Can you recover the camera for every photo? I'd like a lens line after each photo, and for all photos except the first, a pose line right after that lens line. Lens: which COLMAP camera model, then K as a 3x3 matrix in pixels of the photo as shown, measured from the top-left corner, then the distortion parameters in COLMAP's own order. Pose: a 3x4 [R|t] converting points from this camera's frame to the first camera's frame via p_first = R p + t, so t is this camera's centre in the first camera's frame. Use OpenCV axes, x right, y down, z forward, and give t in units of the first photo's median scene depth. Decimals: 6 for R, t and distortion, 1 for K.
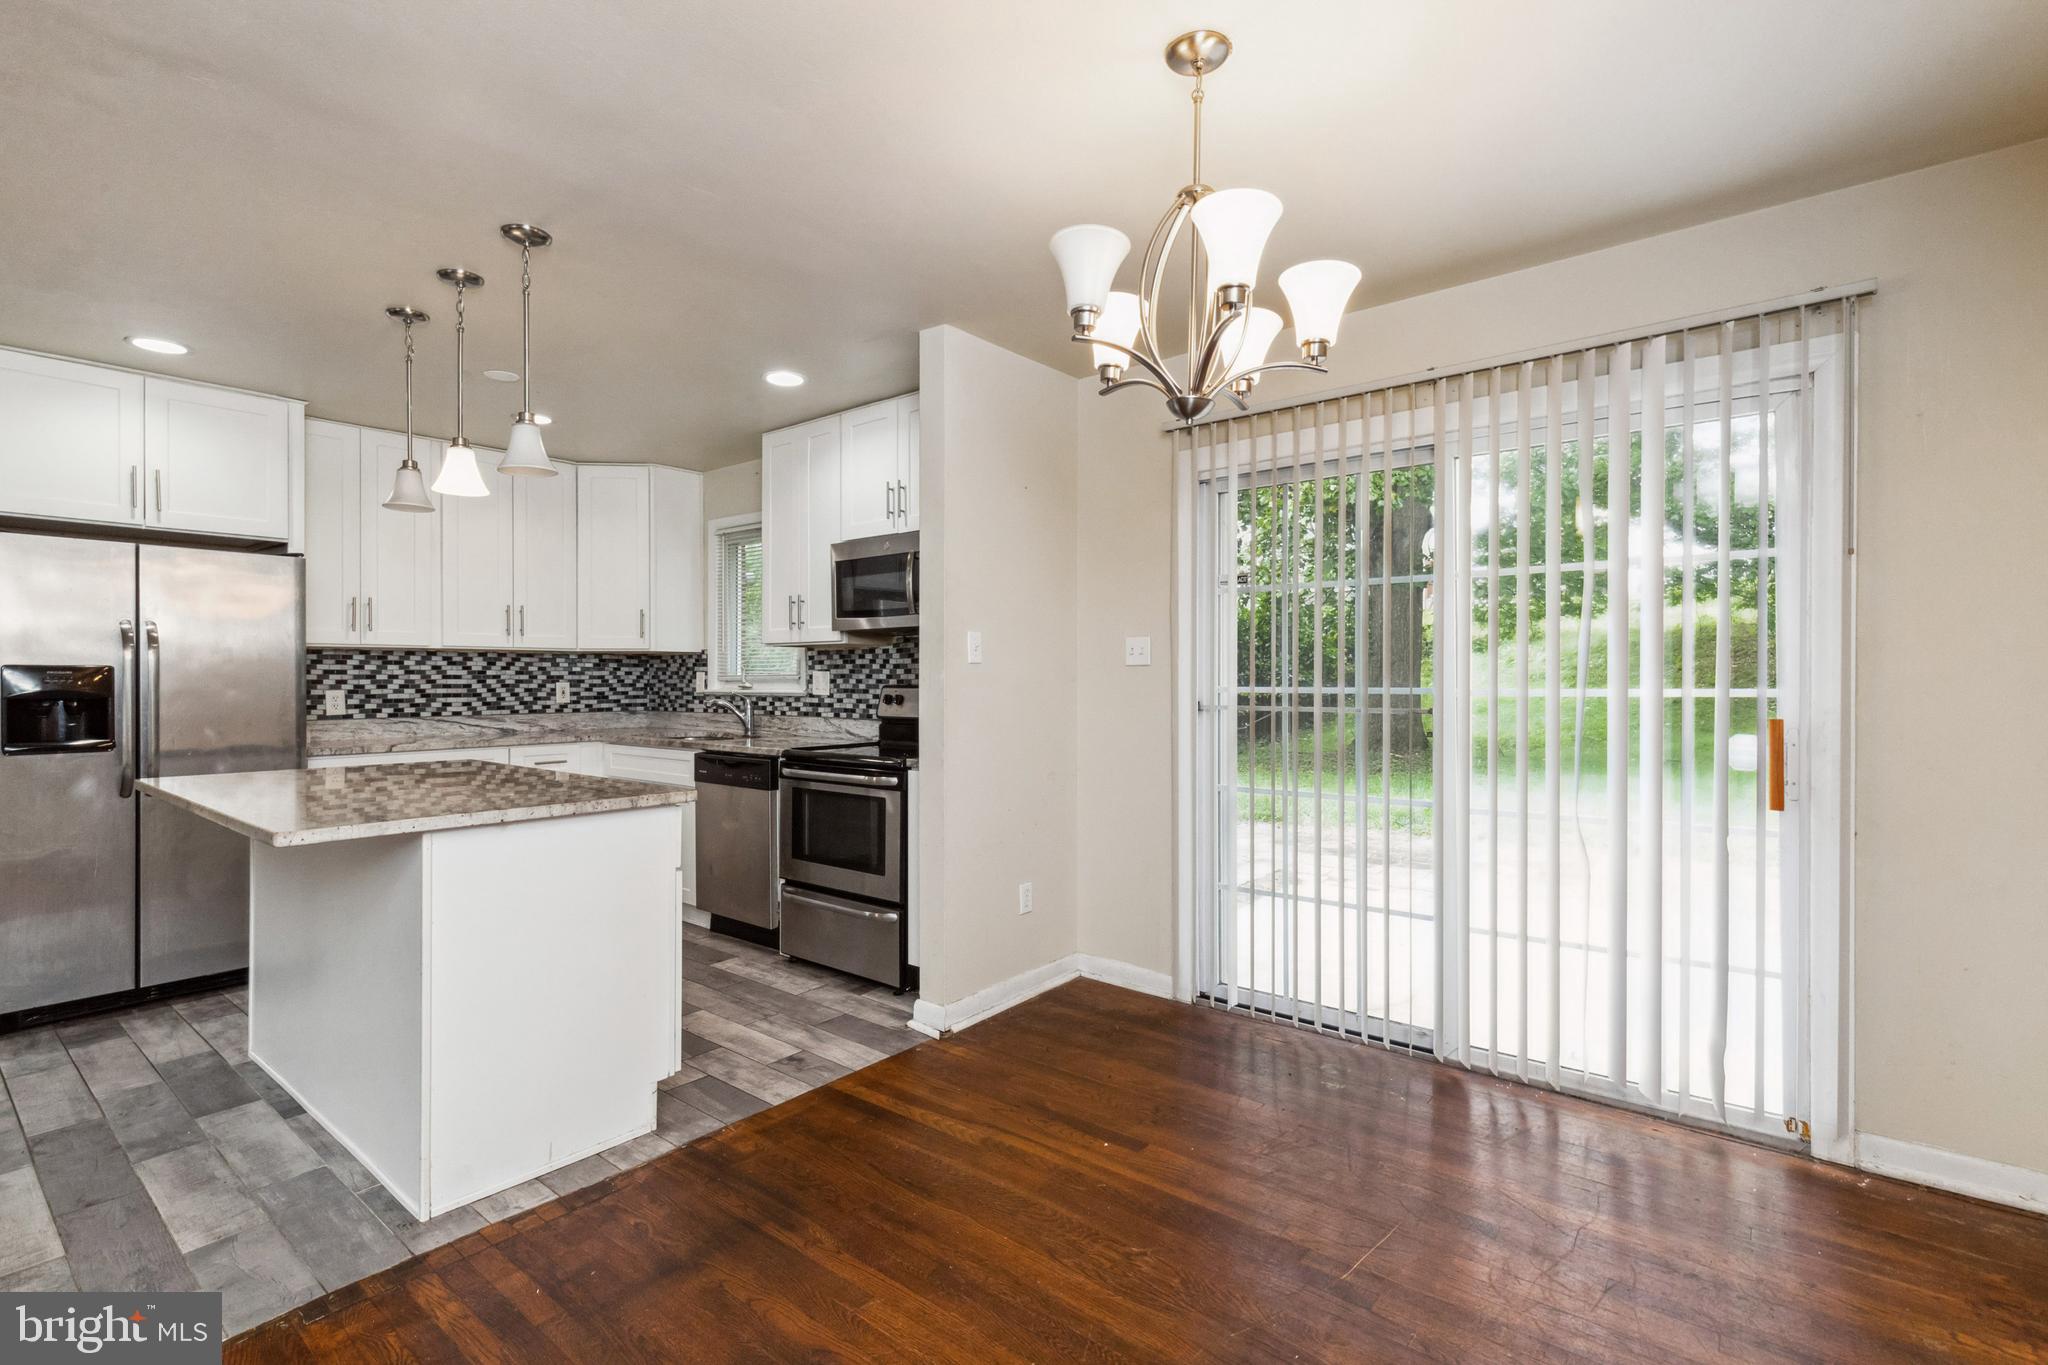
lens RADIAL K [[939.0, 0, 1033.1], [0, 939.0, 671.8], [0, 0, 1]] dist [0.007758, -0.001319]
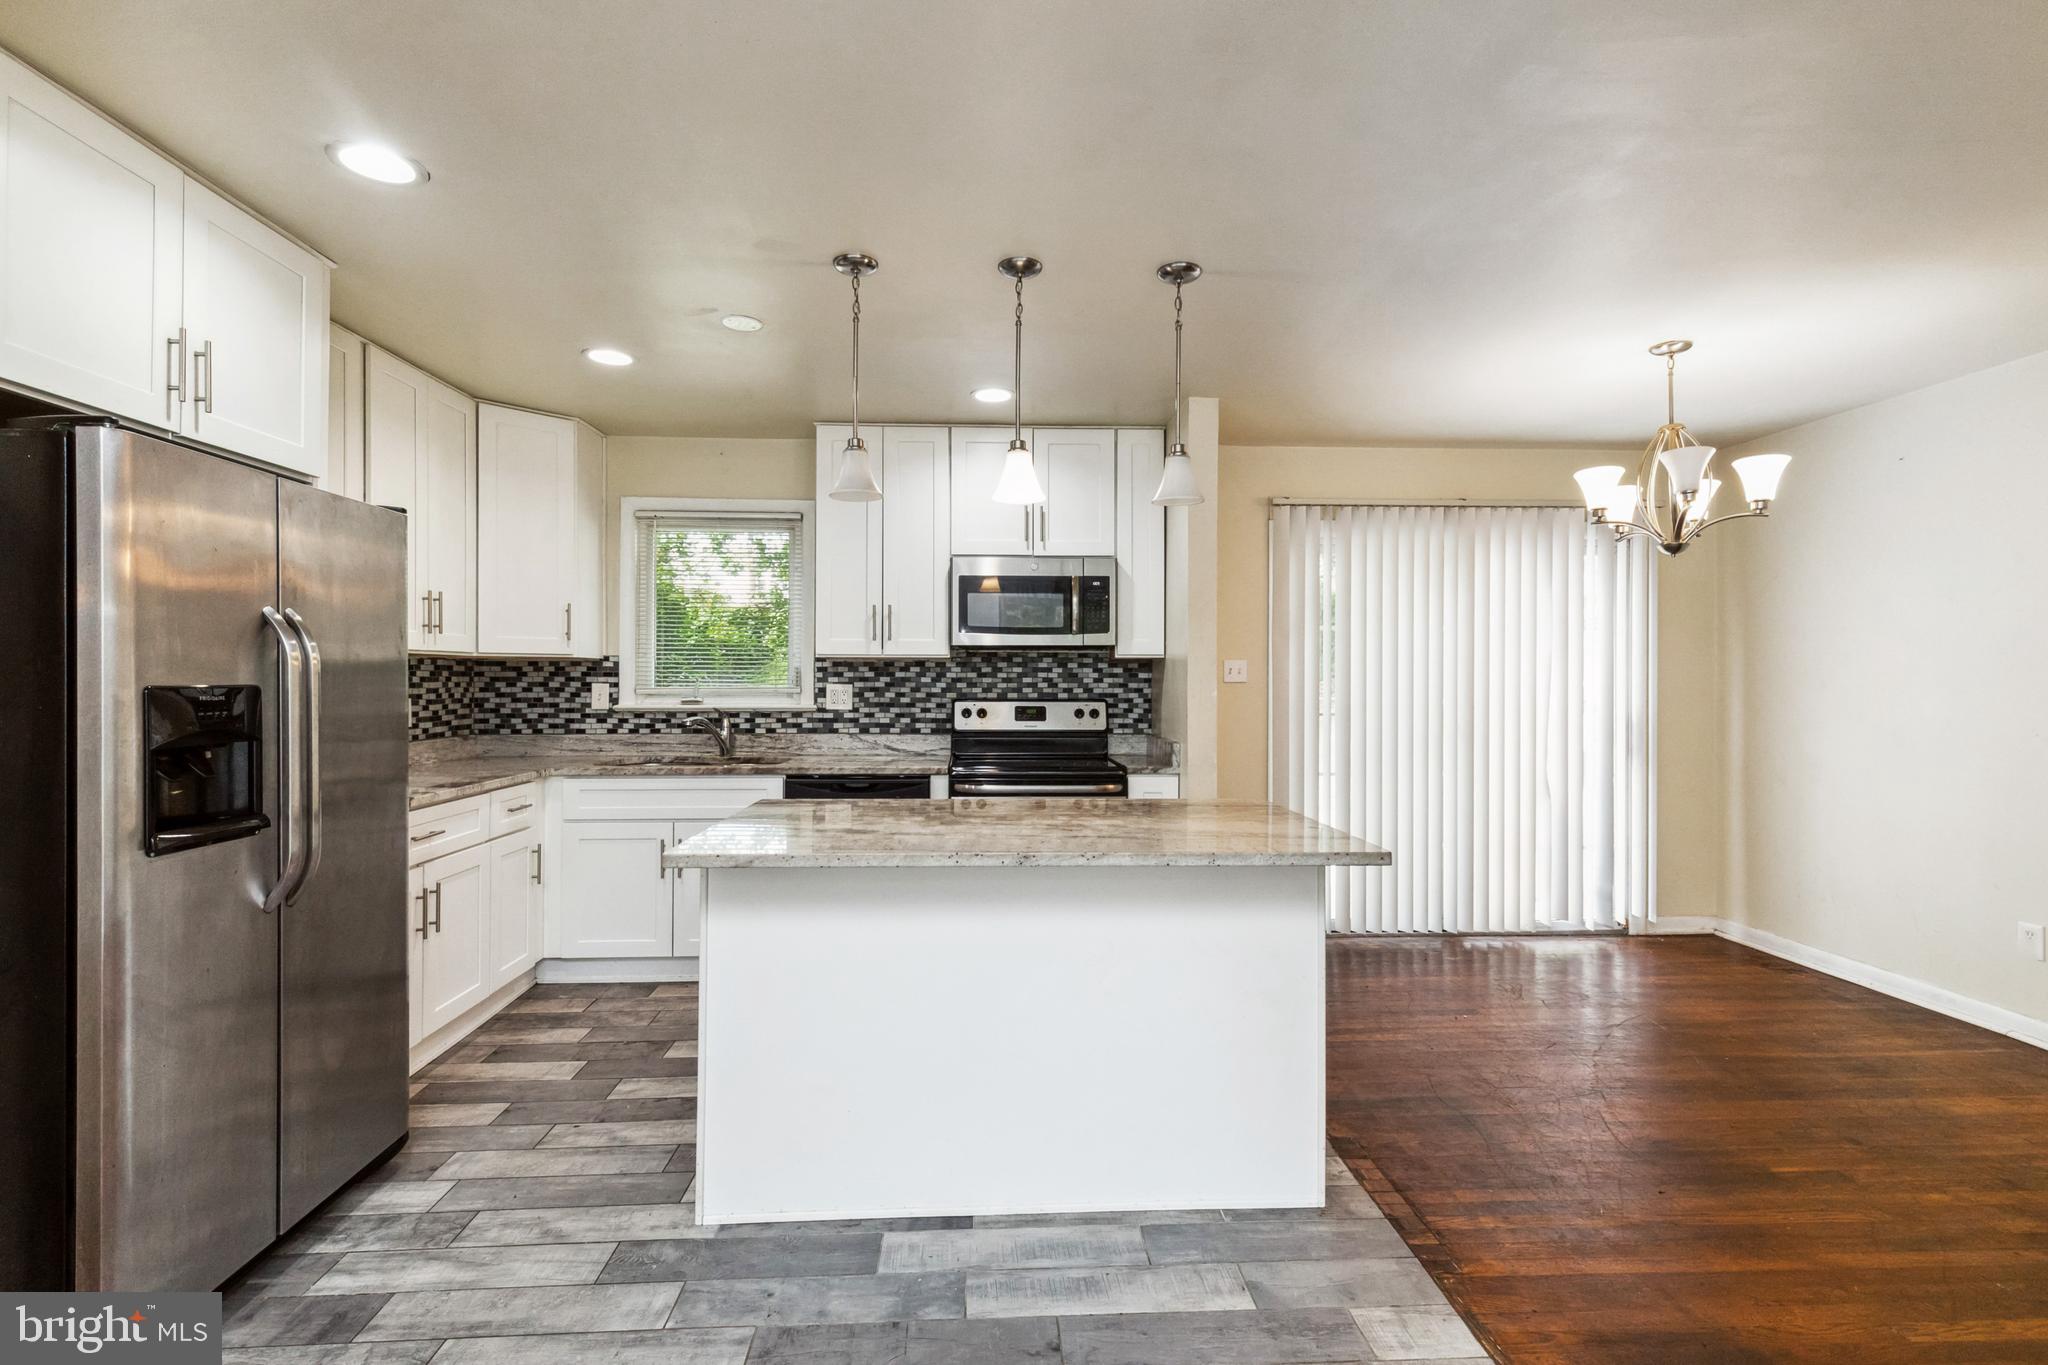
lens RADIAL K [[939.0, 0, 1020.3], [0, 939.0, 675.5], [0, 0, 1]] dist [0.007758, -0.001319]
pose [[0.747313, 0.003736, 0.664462, -0.743433], [-0.007417, 0.999969, 0.002719, -0.013670], [-0.664431, -0.006960, 0.747317, 0.193637]]
